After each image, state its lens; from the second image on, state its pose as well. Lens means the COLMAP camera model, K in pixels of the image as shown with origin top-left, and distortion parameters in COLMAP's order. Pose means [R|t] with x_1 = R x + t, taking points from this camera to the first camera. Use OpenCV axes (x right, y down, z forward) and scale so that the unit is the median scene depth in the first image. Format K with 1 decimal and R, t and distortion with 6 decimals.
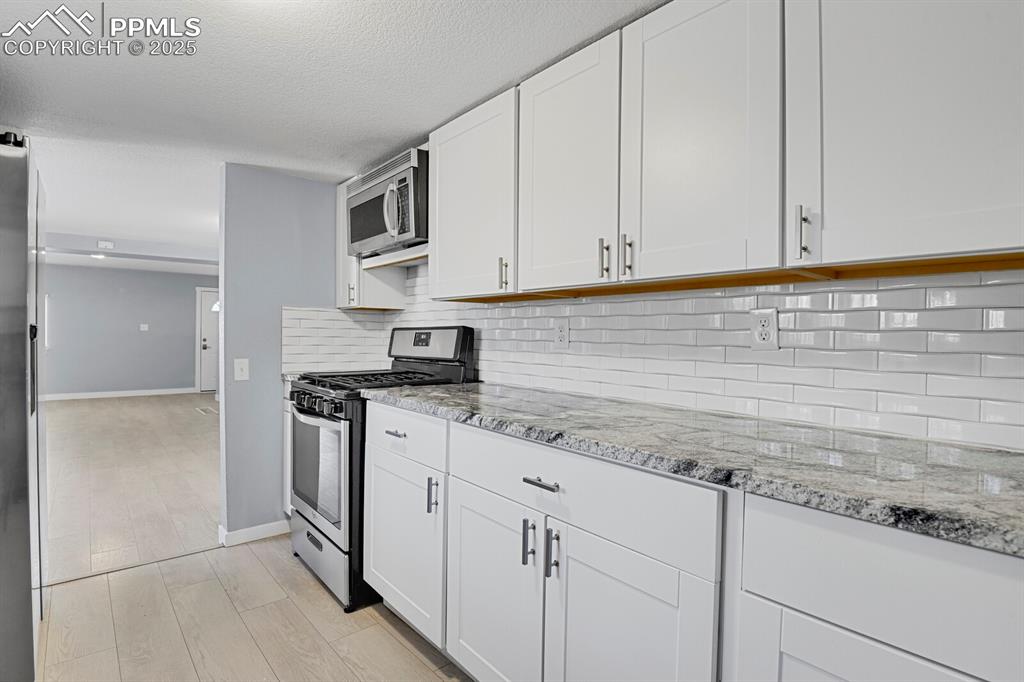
lens RADIAL K [[509.3, 0, 529.7], [0, 509.3, 336.8], [0, 0, 1]] dist [-0.015728, -0.008005]
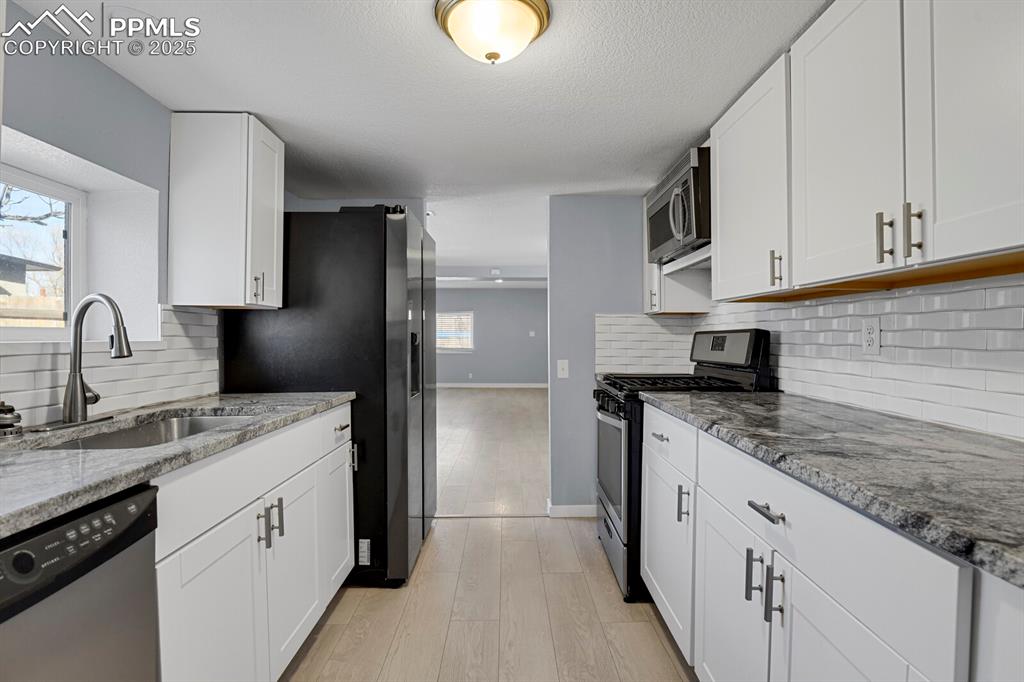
lens RADIAL K [[509.3, 0, 529.7], [0, 509.3, 336.8], [0, 0, 1]] dist [-0.015728, -0.008005]
pose [[0.765751, -0.007844, -0.643090, 0.165949], [0.002326, 0.999953, -0.009427, 0.000909], [0.643133, 0.005723, 0.765733, 0.054271]]
